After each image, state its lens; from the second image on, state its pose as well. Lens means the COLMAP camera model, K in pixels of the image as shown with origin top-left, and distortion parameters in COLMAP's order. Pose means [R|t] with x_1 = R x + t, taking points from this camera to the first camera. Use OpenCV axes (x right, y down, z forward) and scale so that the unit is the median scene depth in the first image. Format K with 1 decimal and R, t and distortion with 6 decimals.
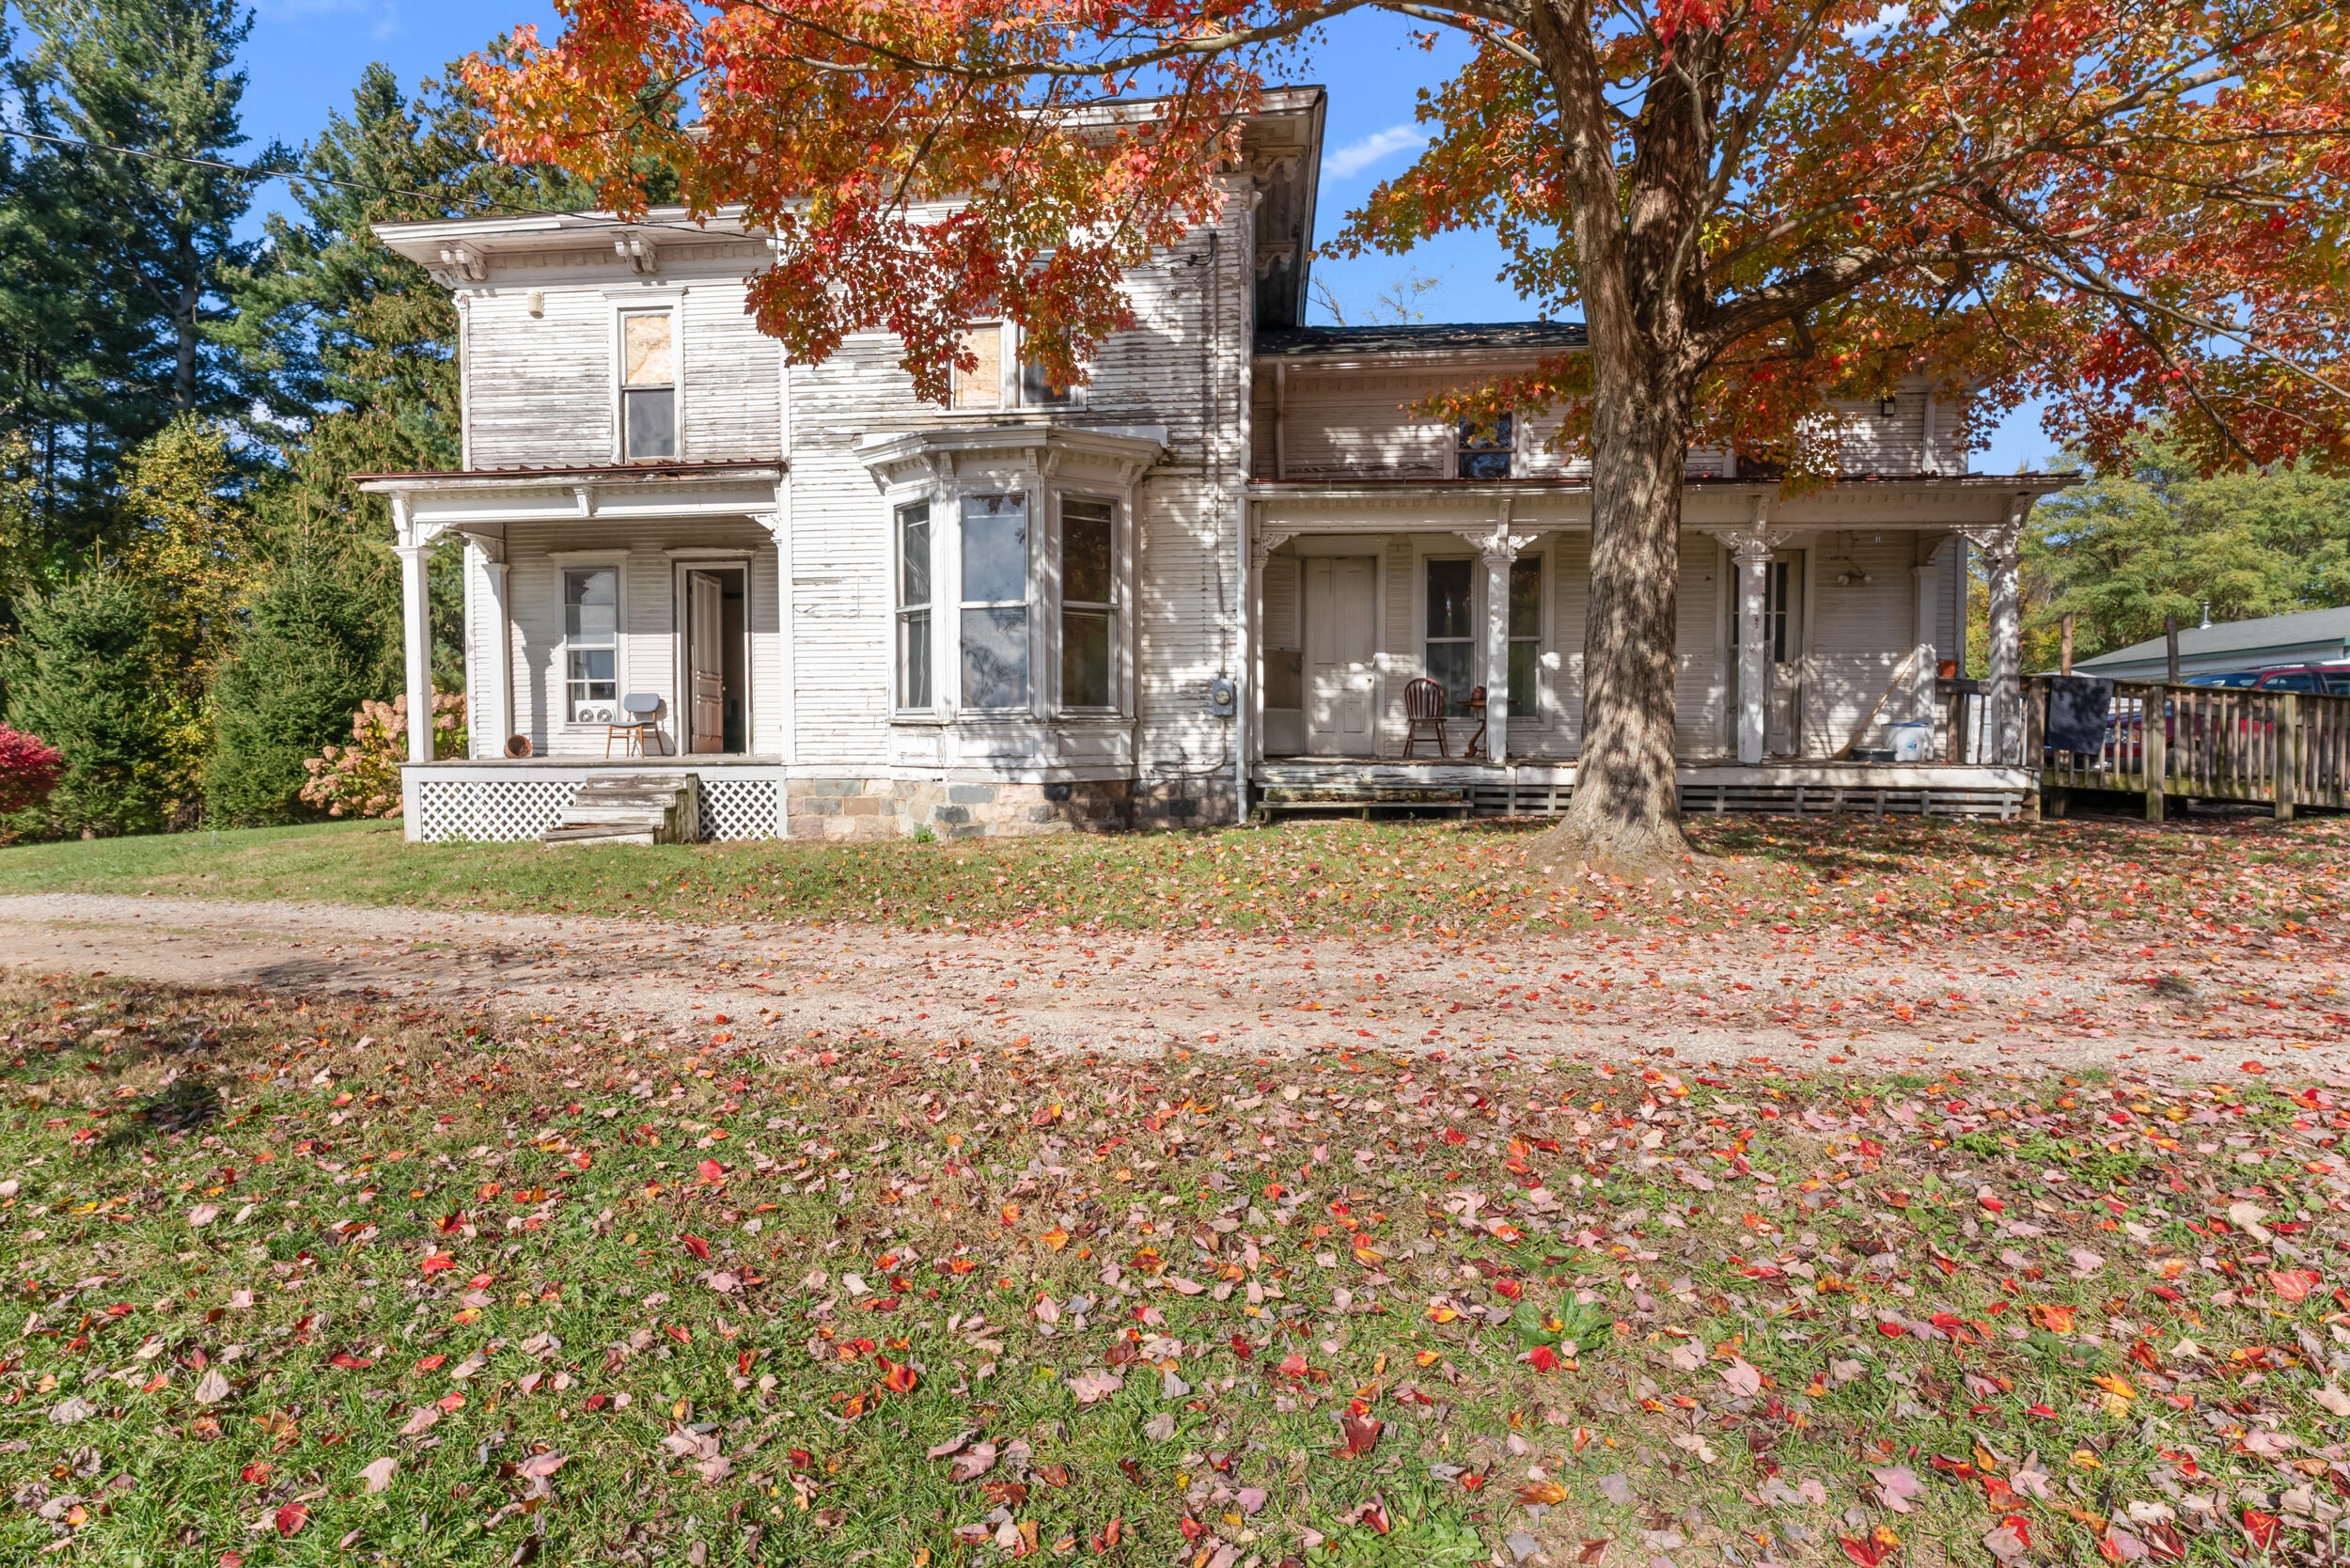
lens RADIAL K [[1250.2, 0, 1172.4], [0, 1250.2, 787.9], [0, 0, 1]] dist [-0.002508, -0.000284]
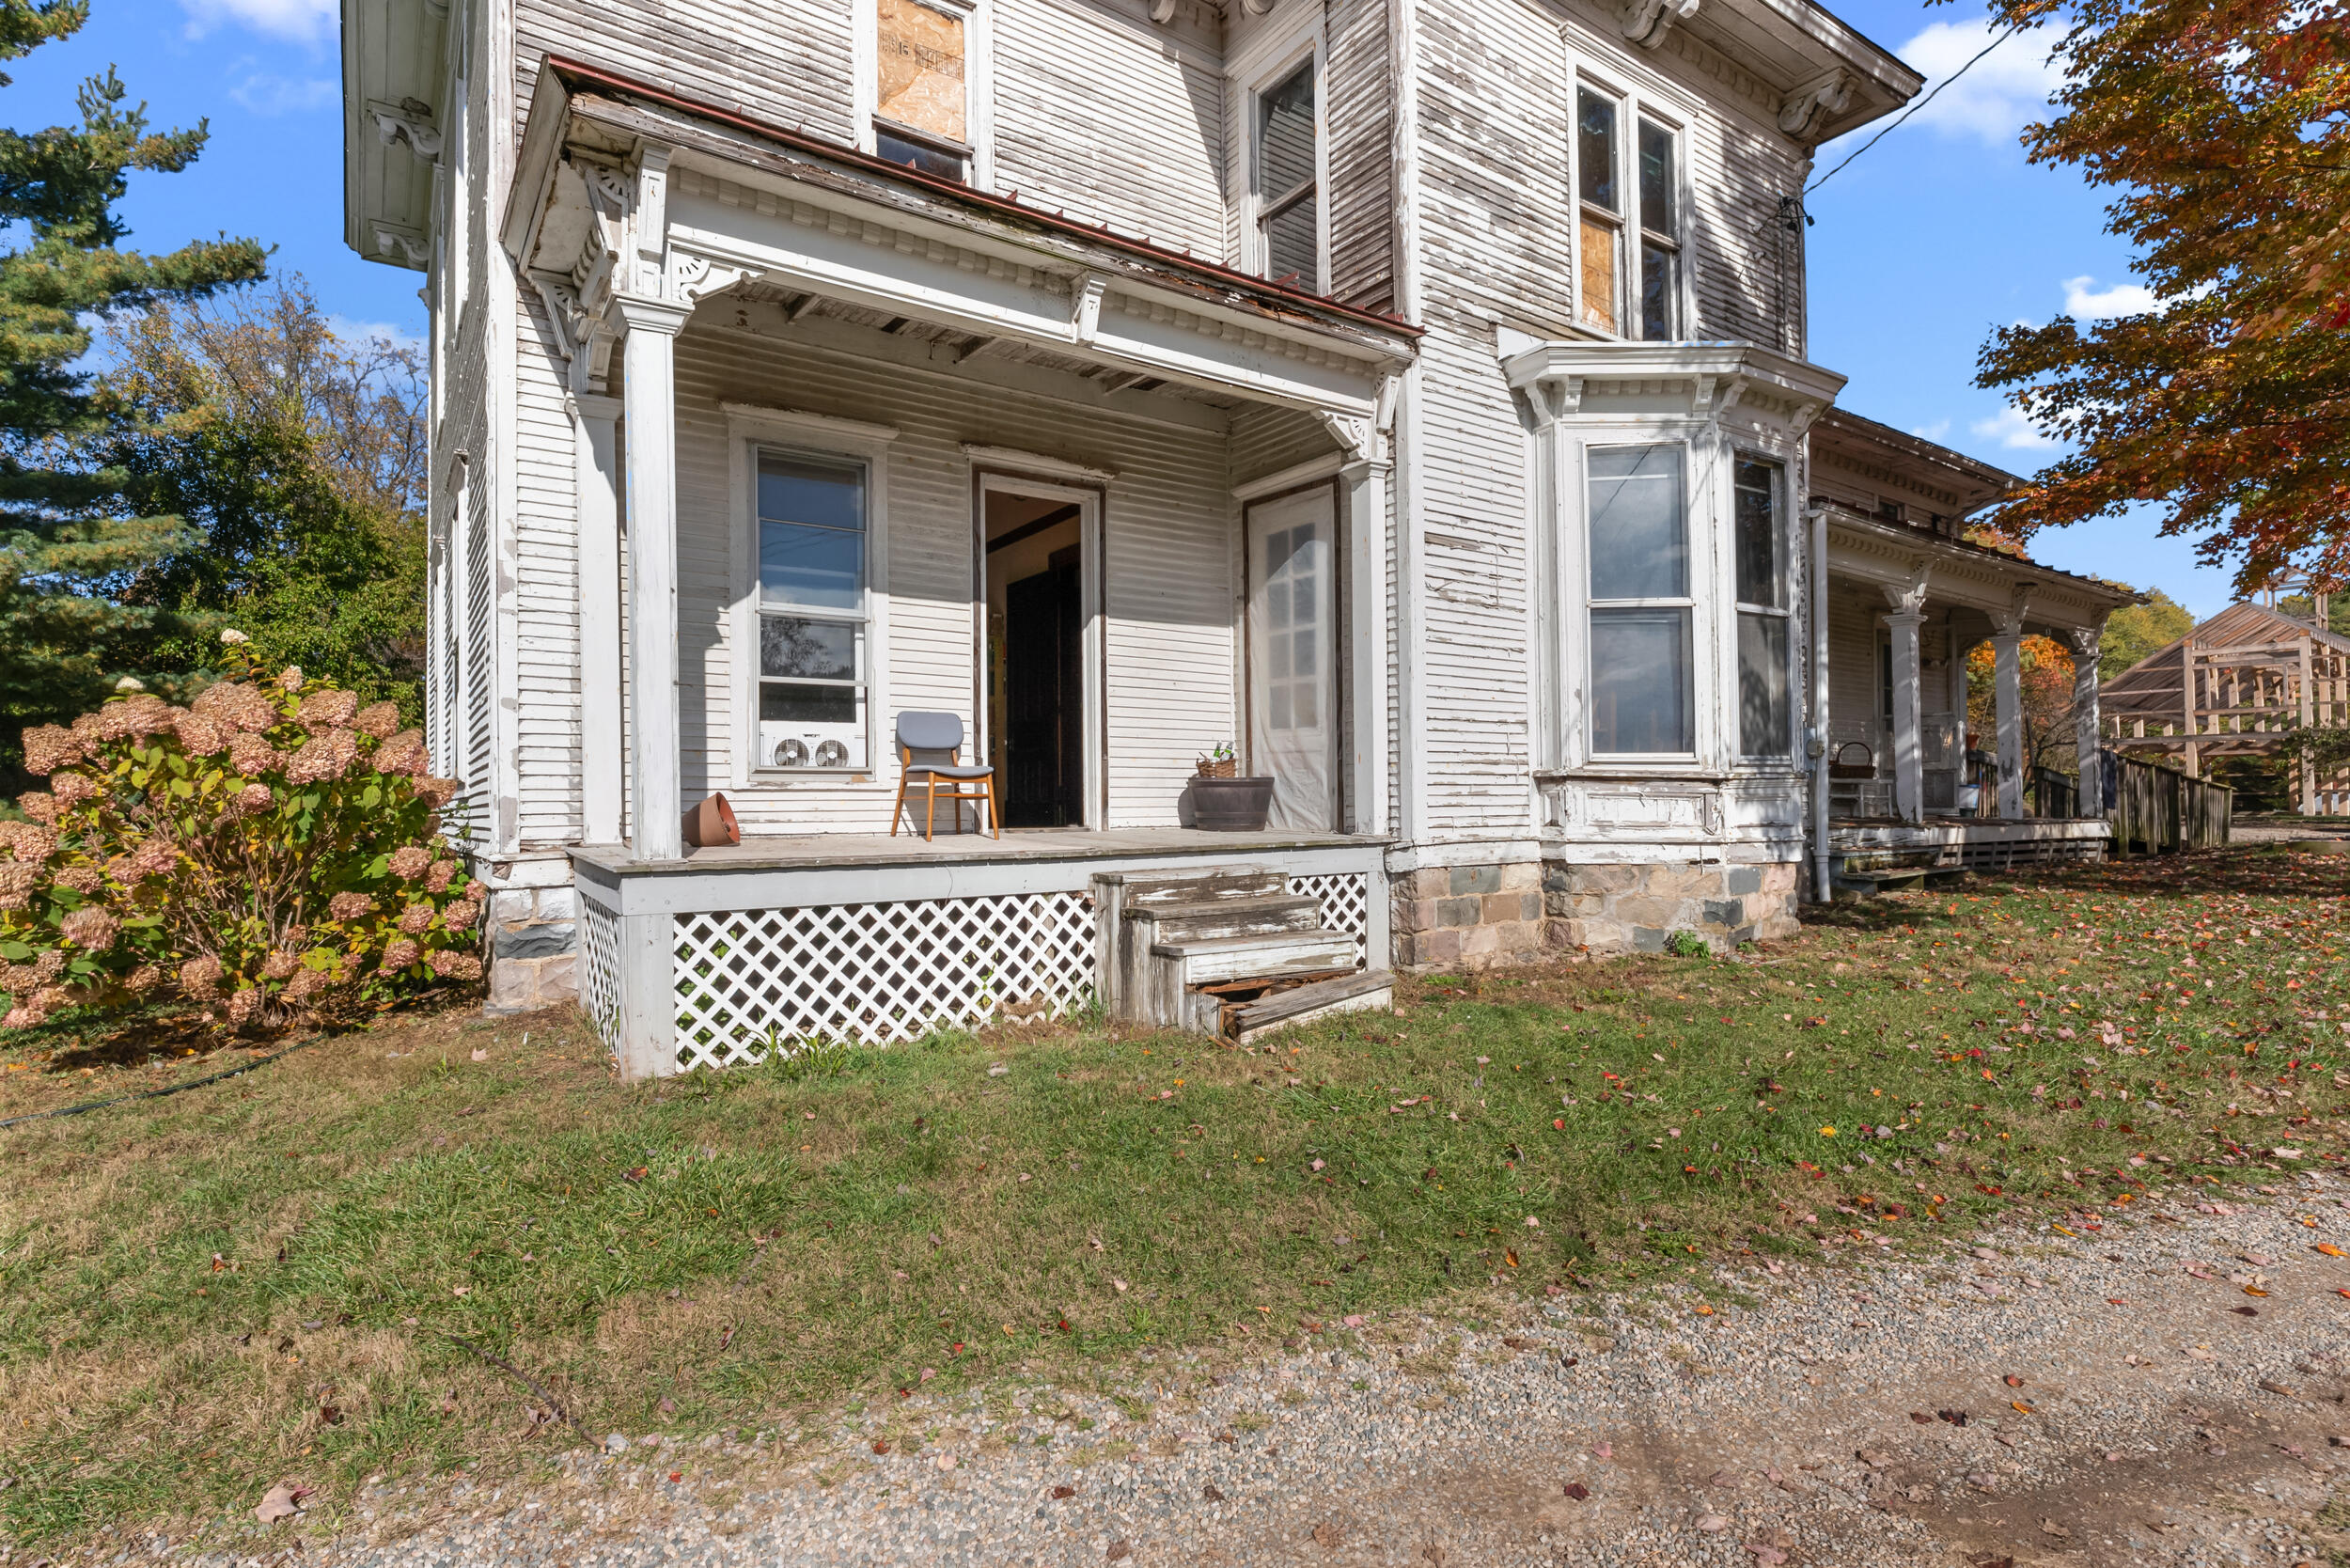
lens RADIAL K [[1155.3, 0, 1172.0], [0, 1155.3, 783.6], [0, 0, 1]] dist [0.004215, 0.000179]
pose [[0.765131, 0.006873, 0.643839, -0.737892], [0.024020, 0.998942, -0.039210, -0.028302], [-0.643427, 0.045466, 0.764156, 0.649122]]
